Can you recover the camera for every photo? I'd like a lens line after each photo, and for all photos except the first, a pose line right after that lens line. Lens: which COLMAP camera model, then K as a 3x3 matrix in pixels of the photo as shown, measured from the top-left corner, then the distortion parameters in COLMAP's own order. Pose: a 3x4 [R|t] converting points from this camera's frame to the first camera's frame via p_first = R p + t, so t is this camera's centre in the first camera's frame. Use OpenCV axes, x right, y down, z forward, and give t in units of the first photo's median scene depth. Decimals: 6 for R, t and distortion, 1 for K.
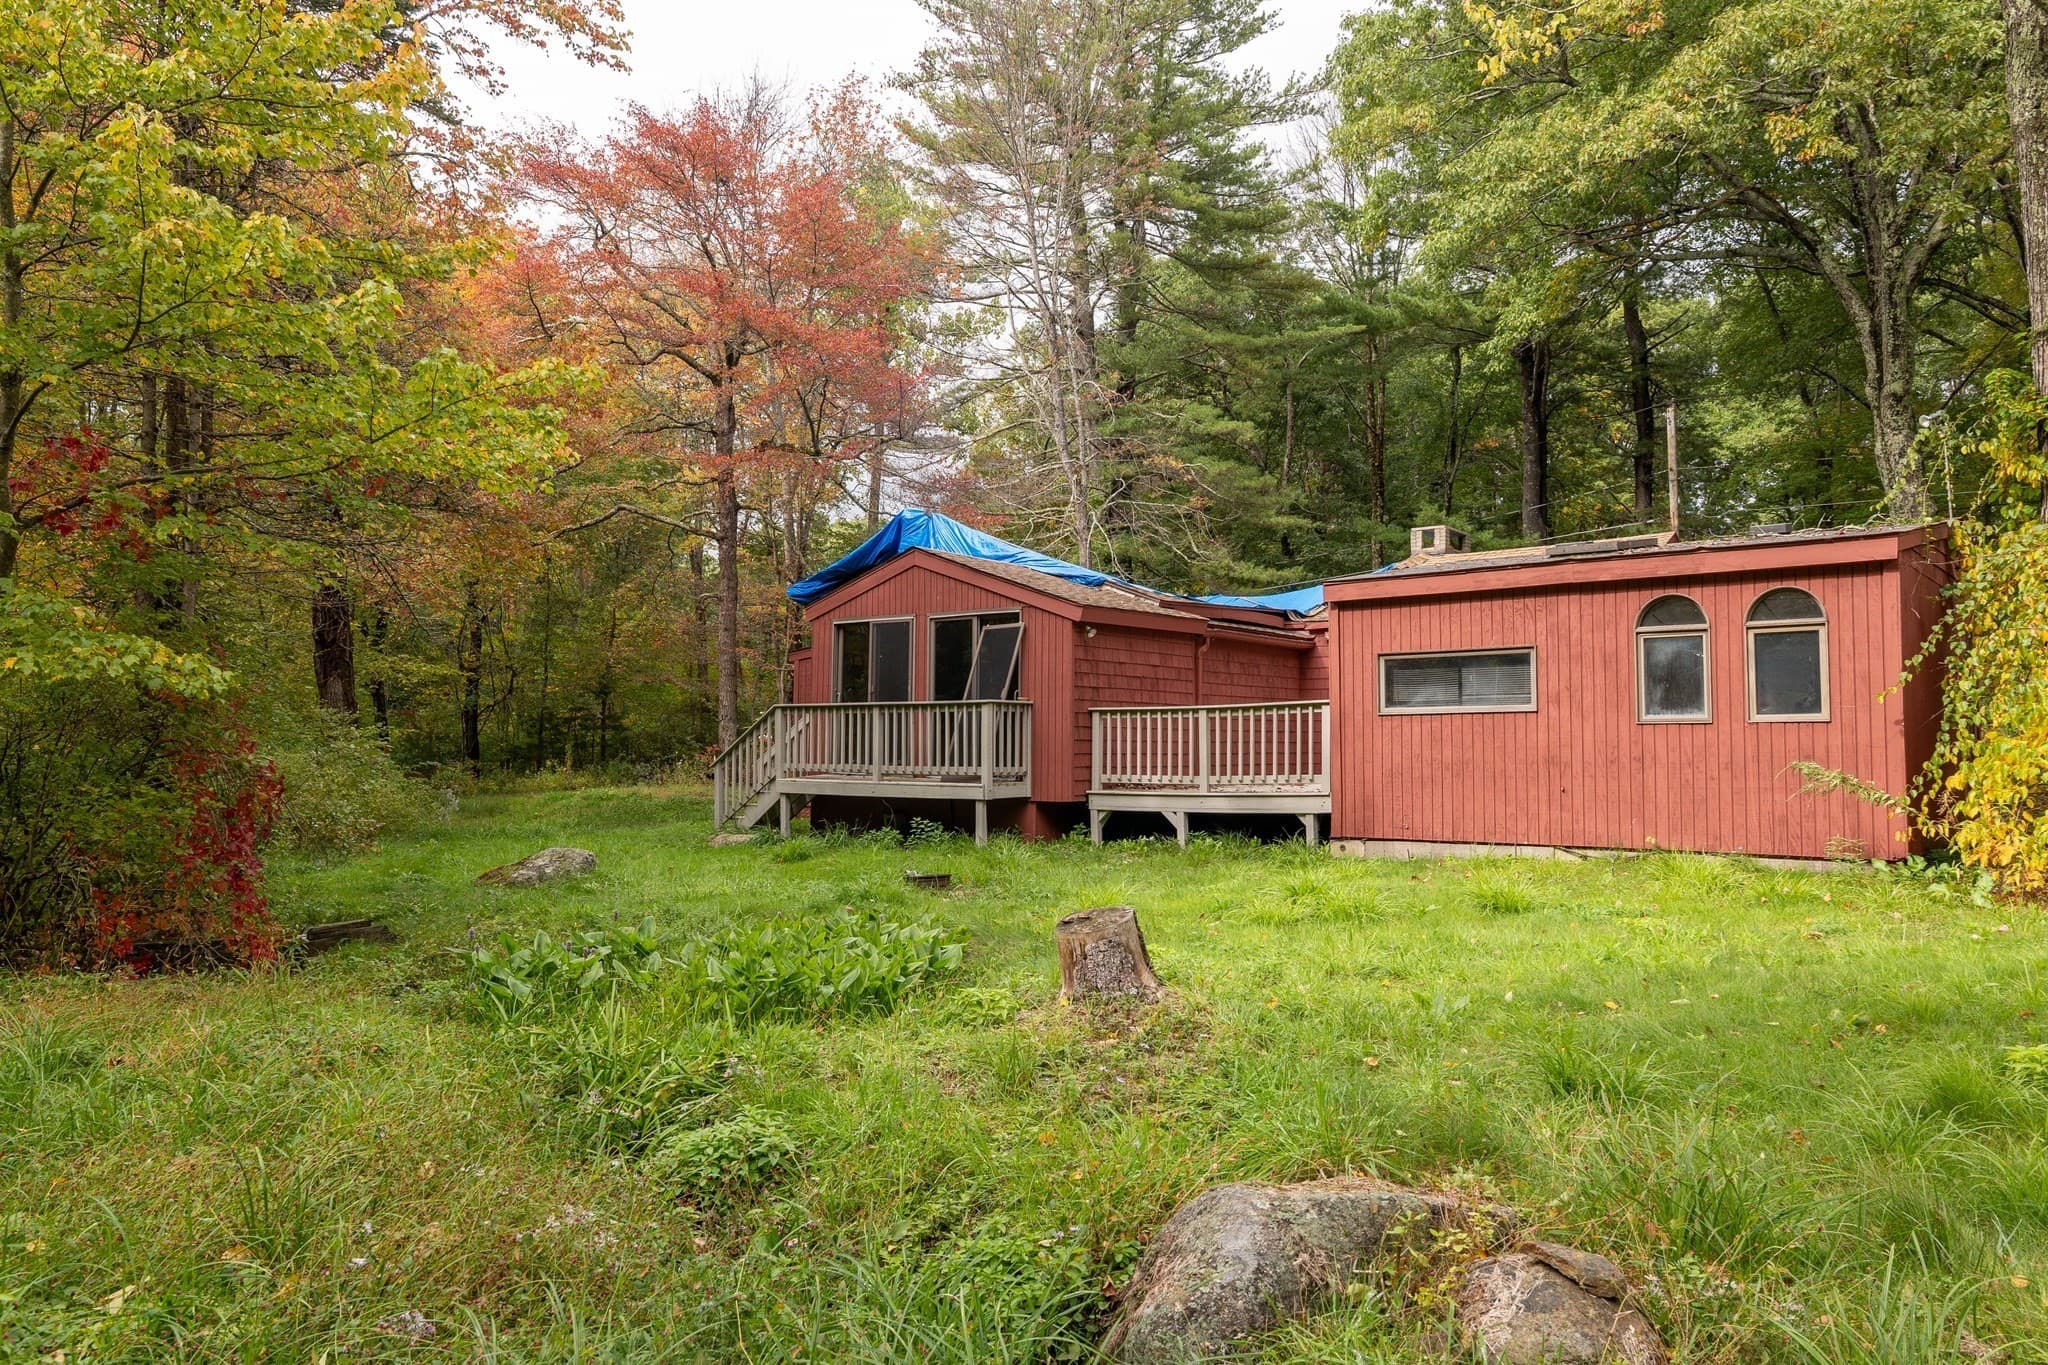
lens RADIAL K [[1415.4, 0, 1024.0], [0, 1415.4, 682.5], [0, 0, 1]] dist [0.002644, 0.002378]
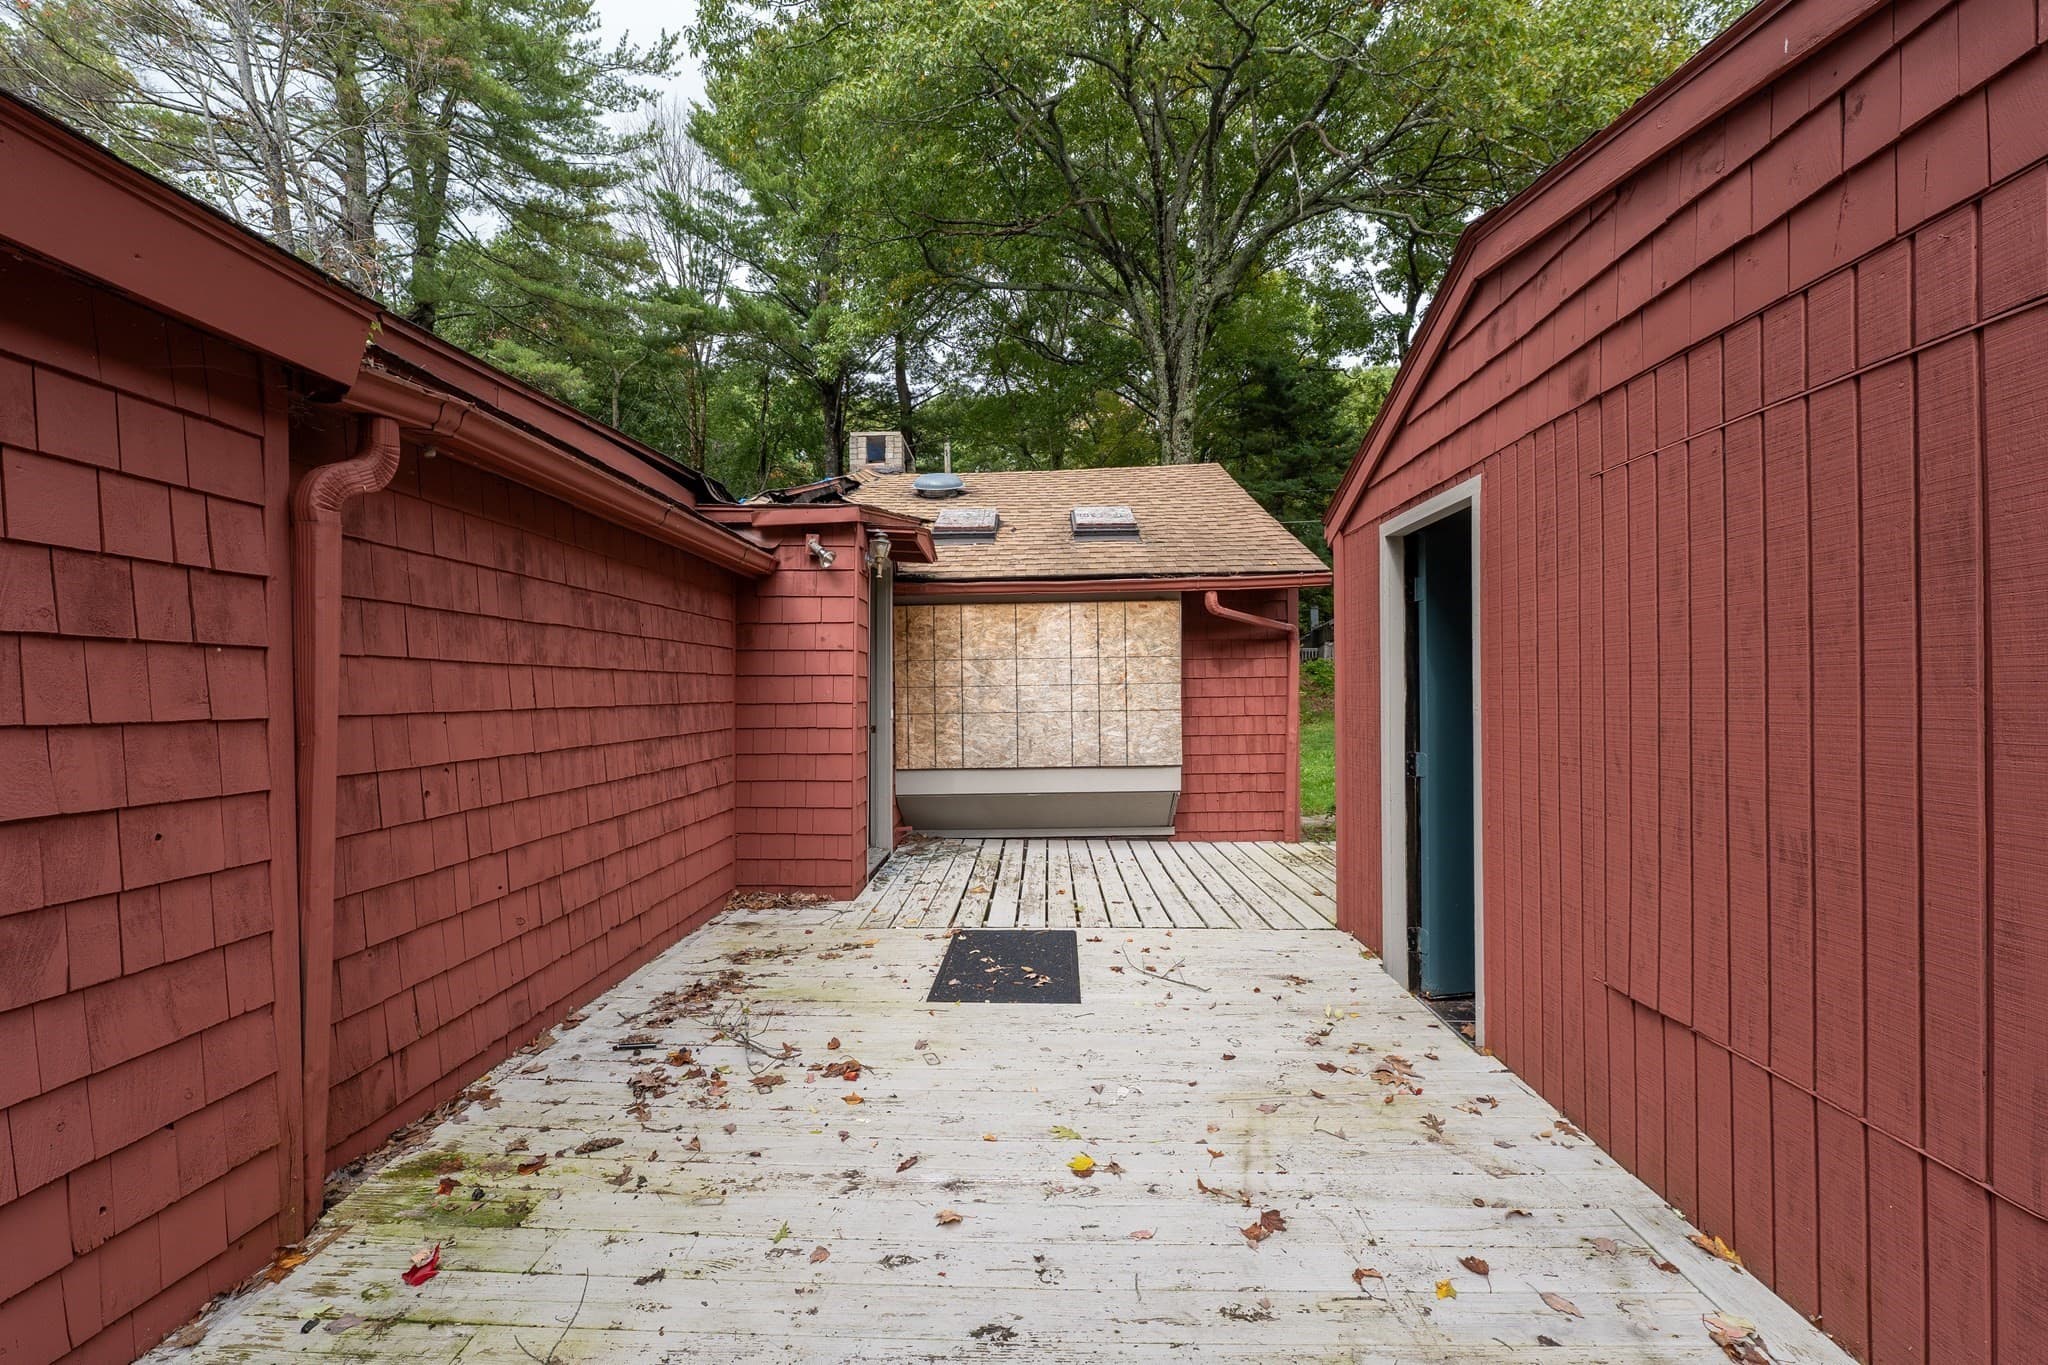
lens RADIAL K [[837.9, 0, 1024.0], [0, 837.9, 682.5], [0, 0, 1]] dist [-0.000372, -0.000060]
pose [[0.794179, -0.005335, 0.607661, 0.146307], [-0.014809, 0.999495, 0.028129, -0.001490], [-0.607504, -0.031338, 0.793698, 0.976695]]
